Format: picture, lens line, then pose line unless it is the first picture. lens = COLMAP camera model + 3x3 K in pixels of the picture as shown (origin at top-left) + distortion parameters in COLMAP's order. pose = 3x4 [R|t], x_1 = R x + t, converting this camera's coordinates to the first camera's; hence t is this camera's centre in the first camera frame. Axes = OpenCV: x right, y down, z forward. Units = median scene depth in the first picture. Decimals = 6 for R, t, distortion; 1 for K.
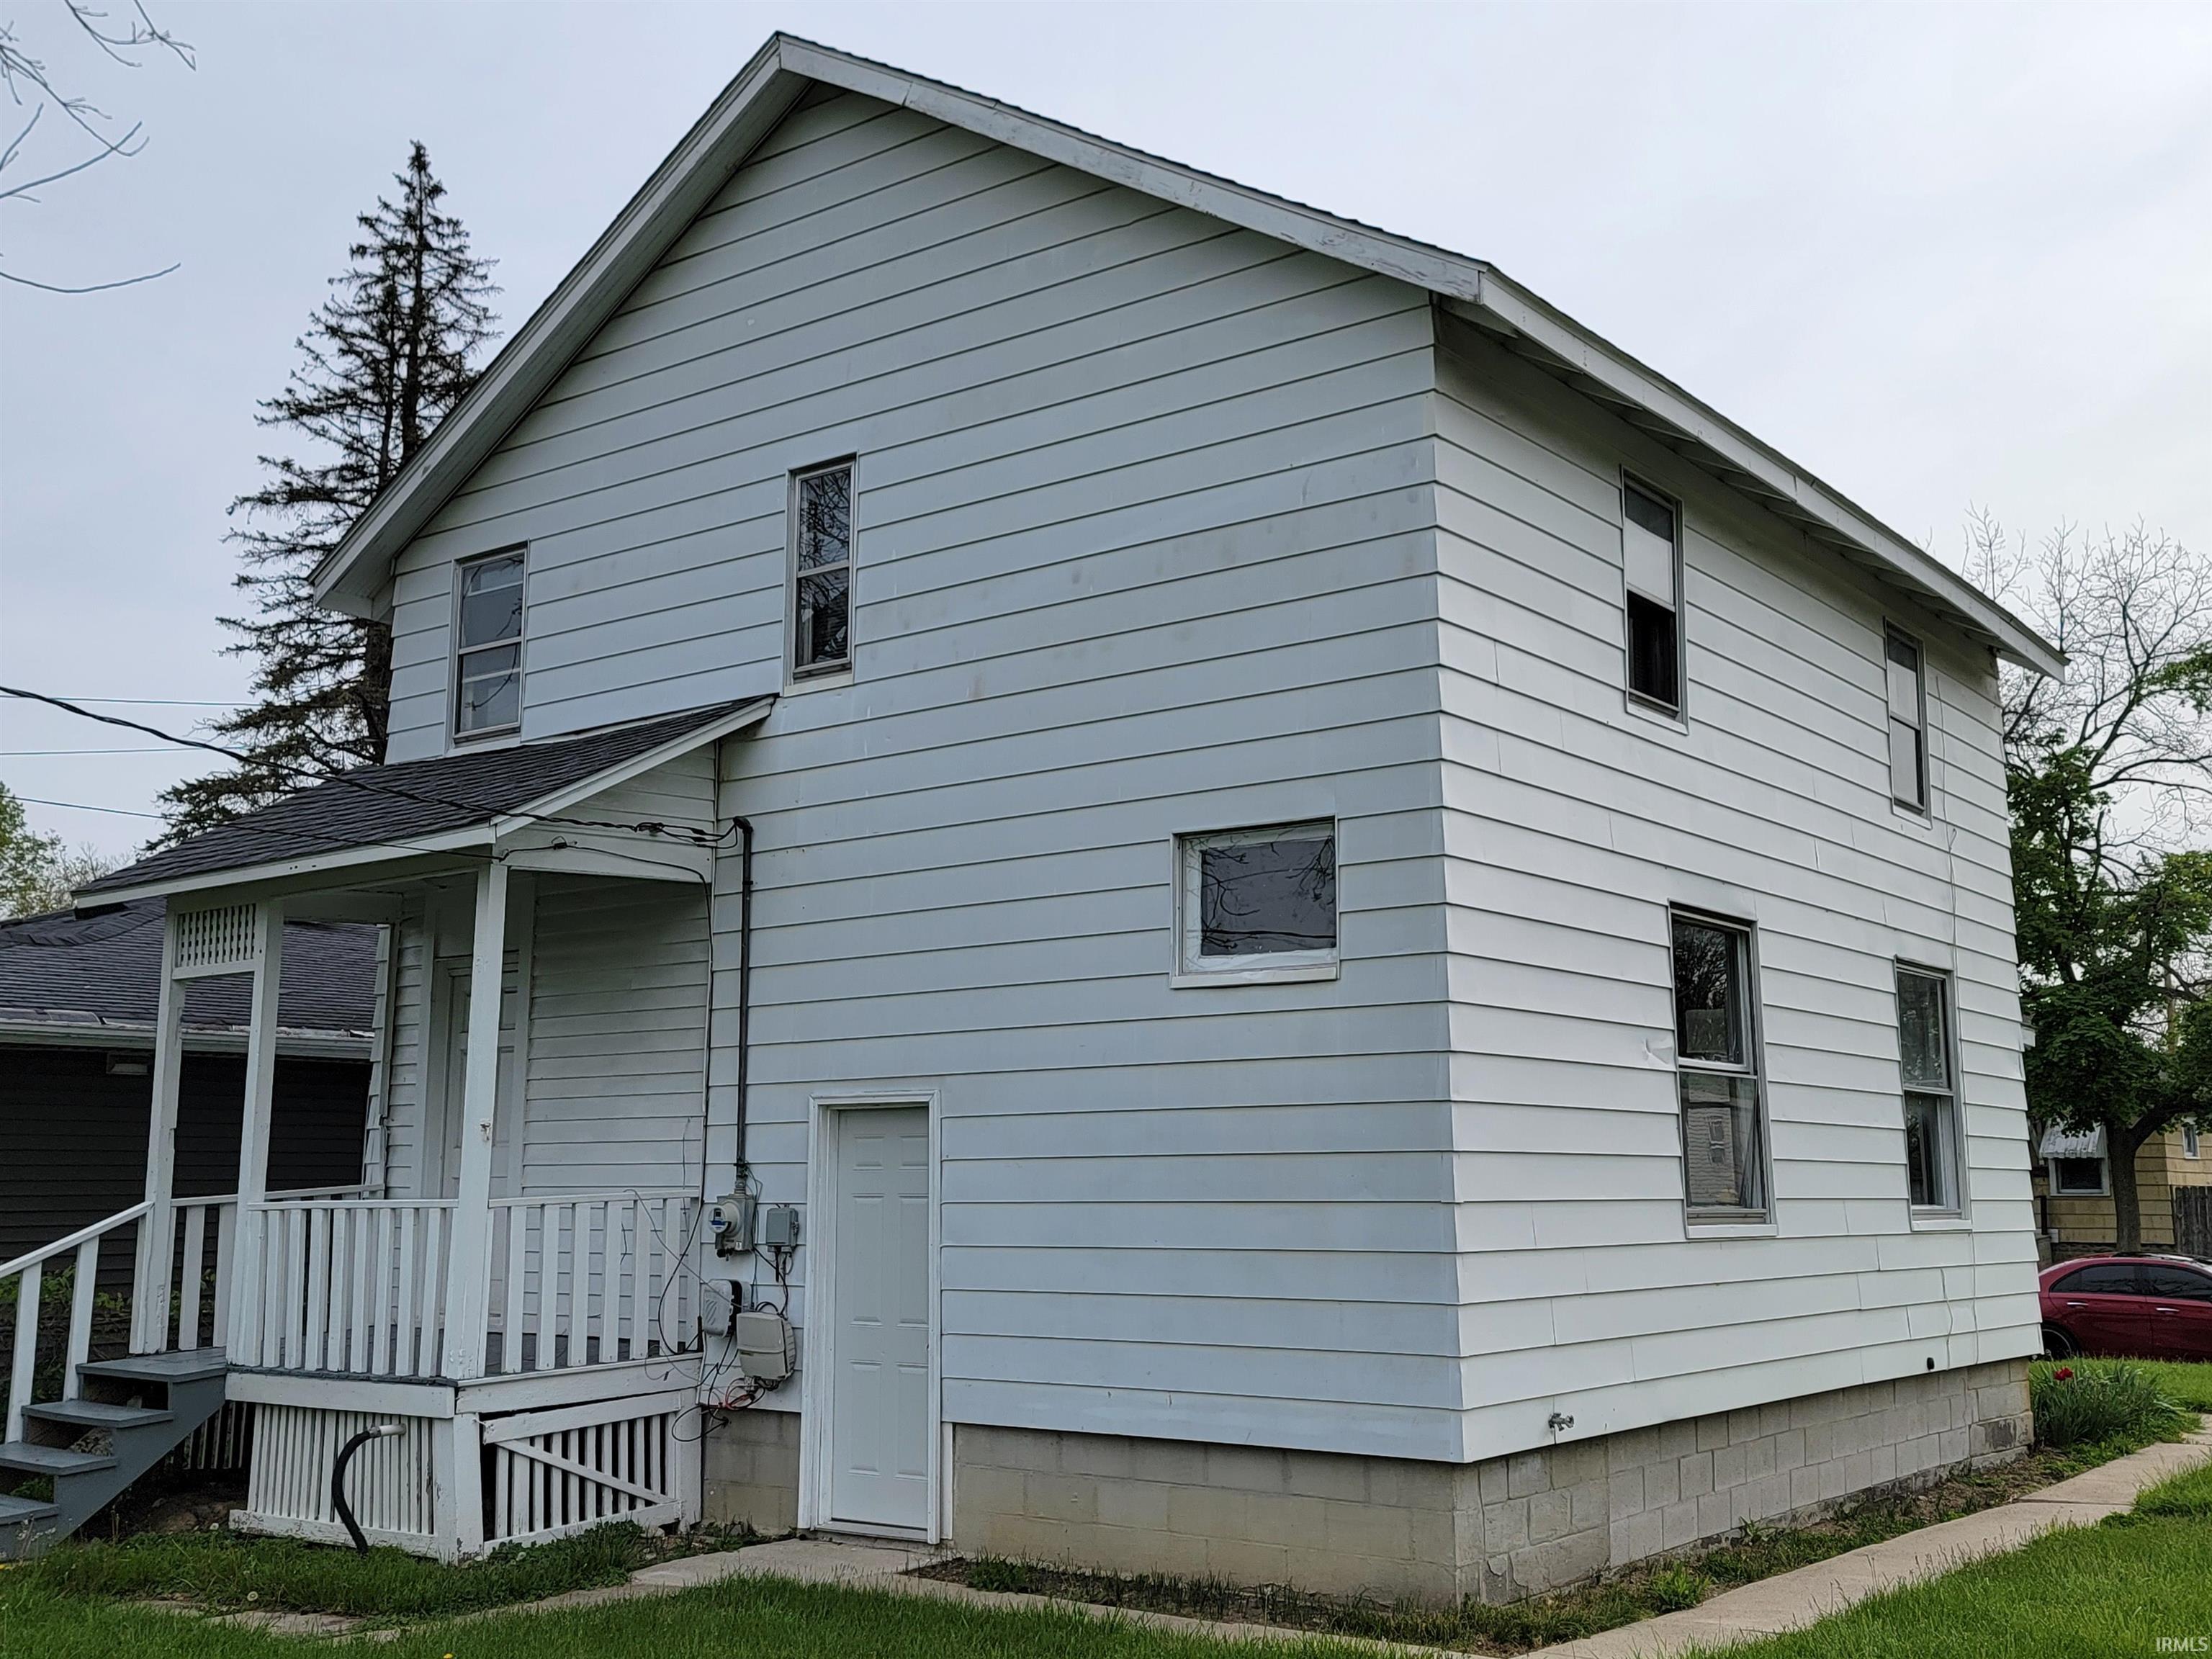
lens RADIAL K [[2263.5, 0, 1106.0], [0, 2263.5, 829.5], [0, 0, 1]] dist [0.127165, -0.166259]
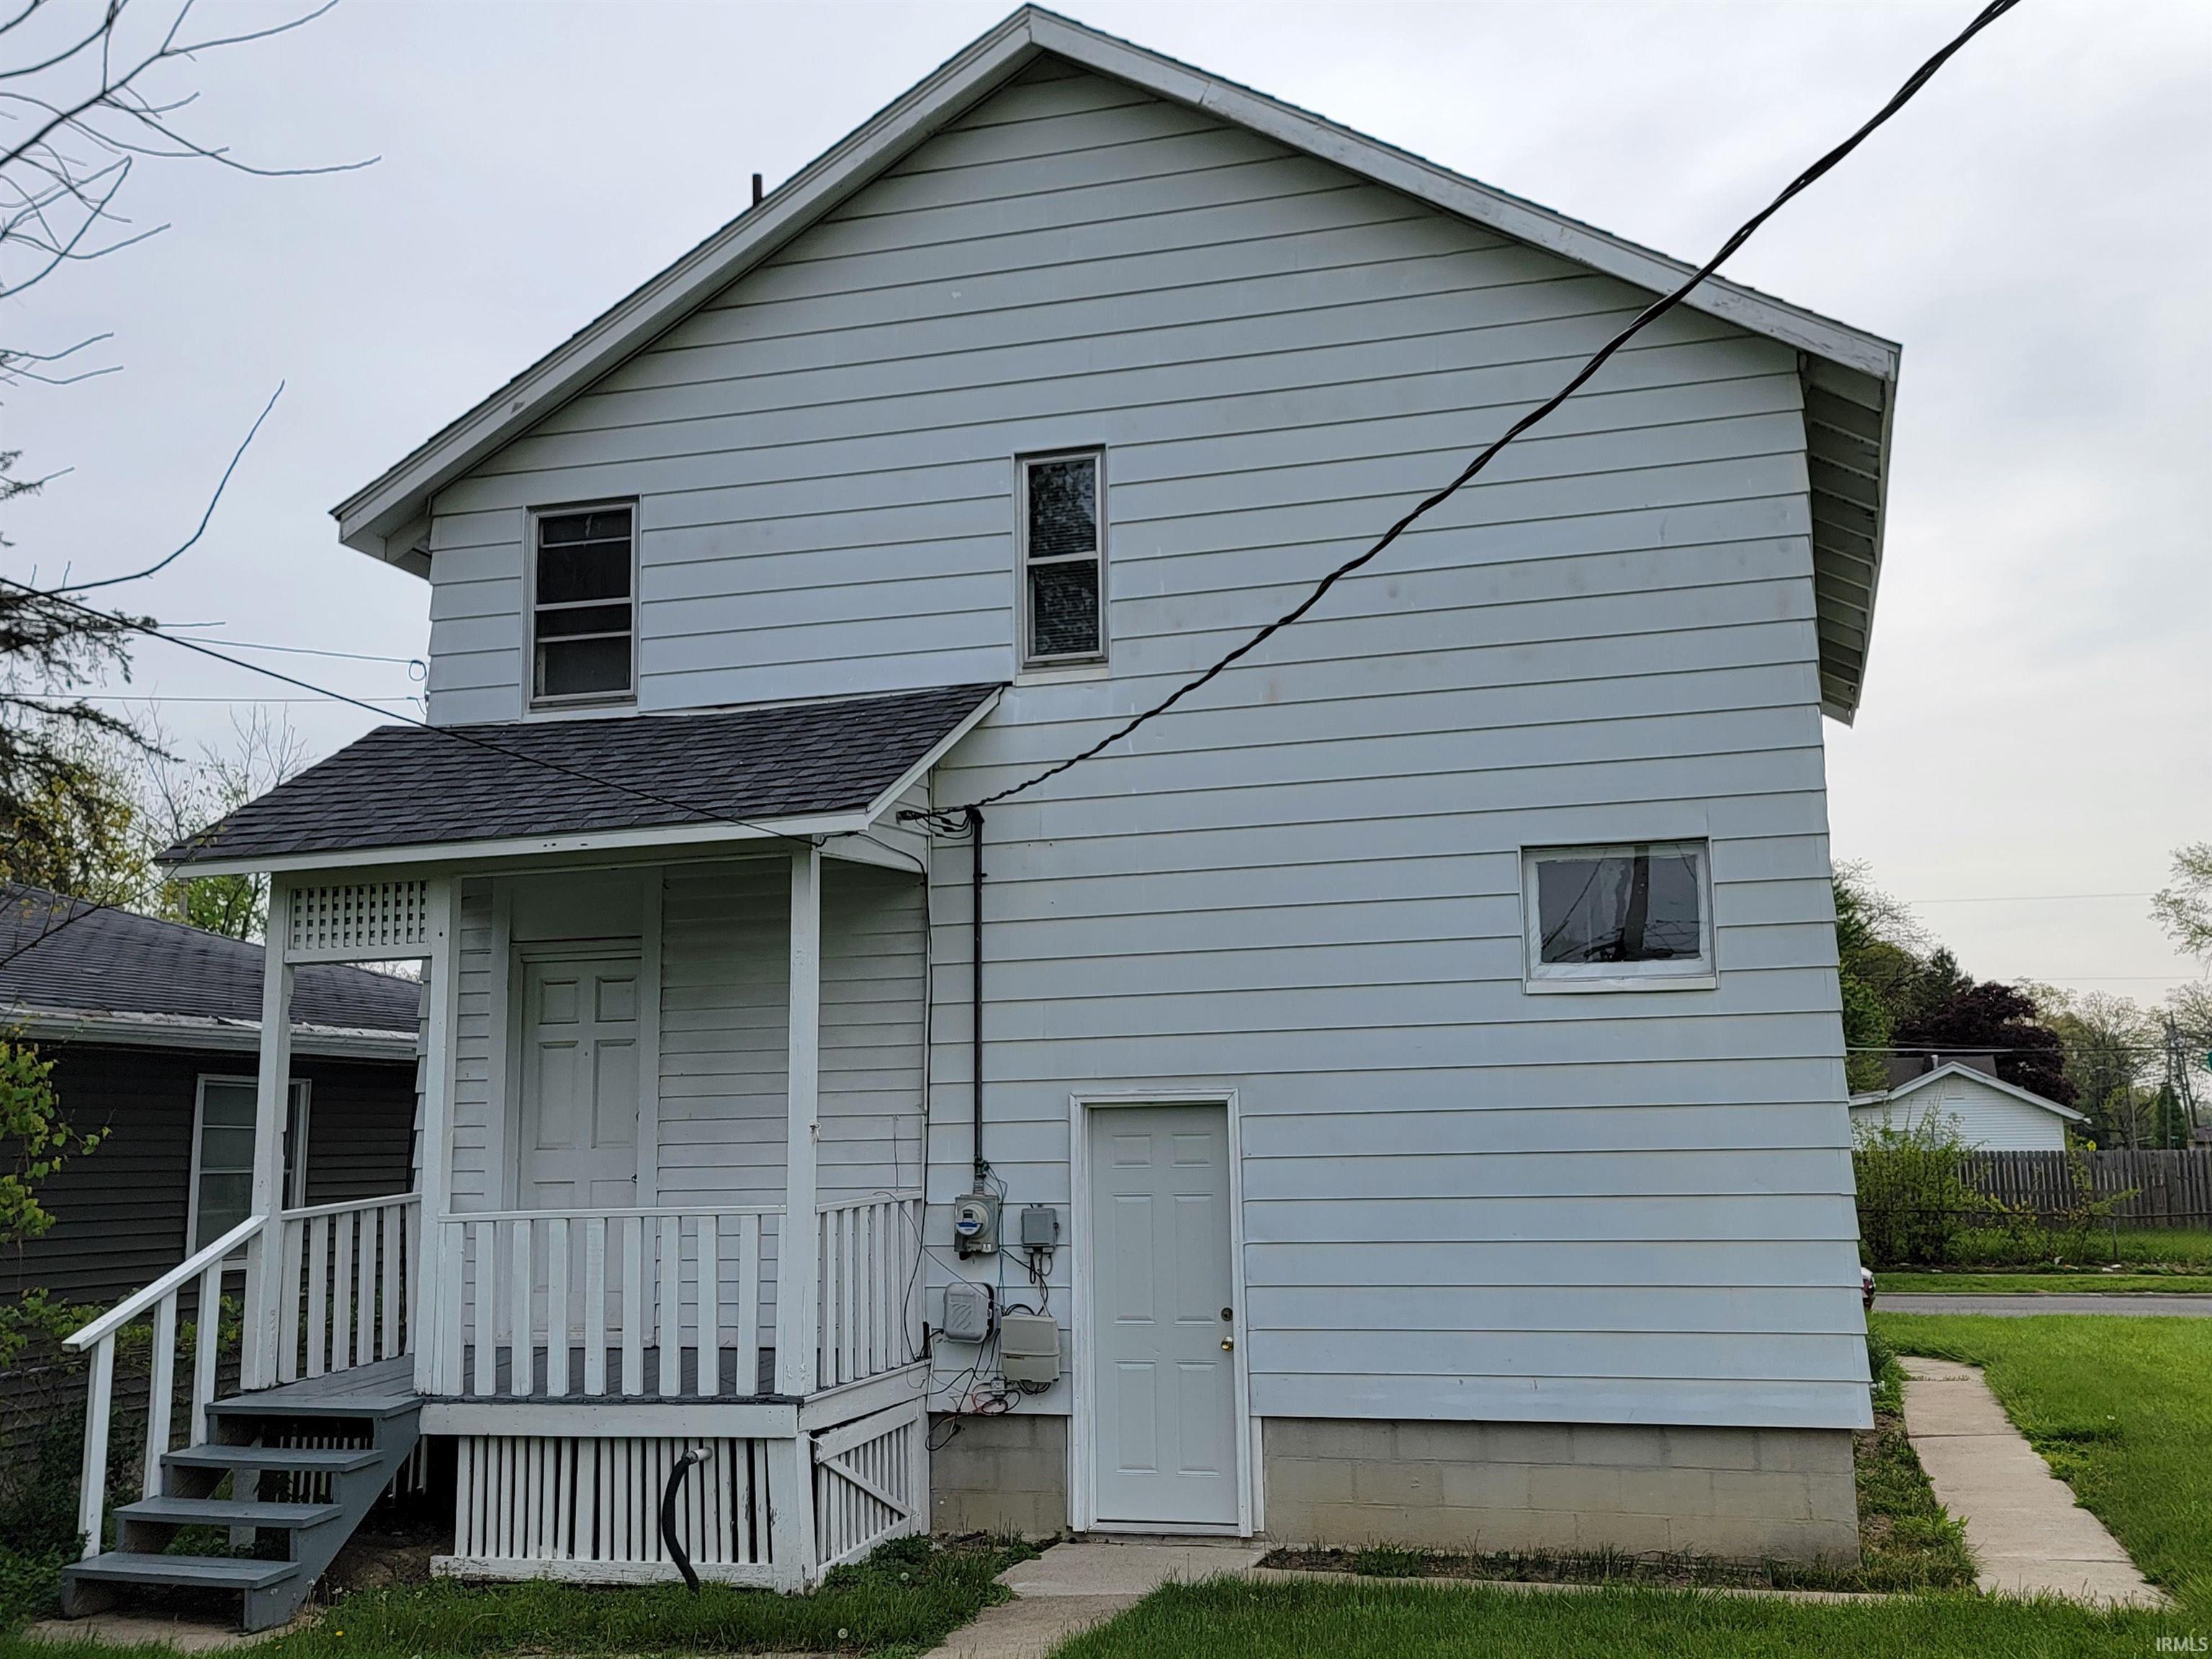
lens RADIAL K [[2263.5, 0, 1106.0], [0, 2263.5, 829.5], [0, 0, 1]] dist [0.127165, -0.166259]
pose [[0.933578, 0.037499, 0.356407, -0.470702], [-0.040533, 0.999178, 0.001046, 0.000818], [-0.356075, -0.015423, 0.934330, 0.075999]]
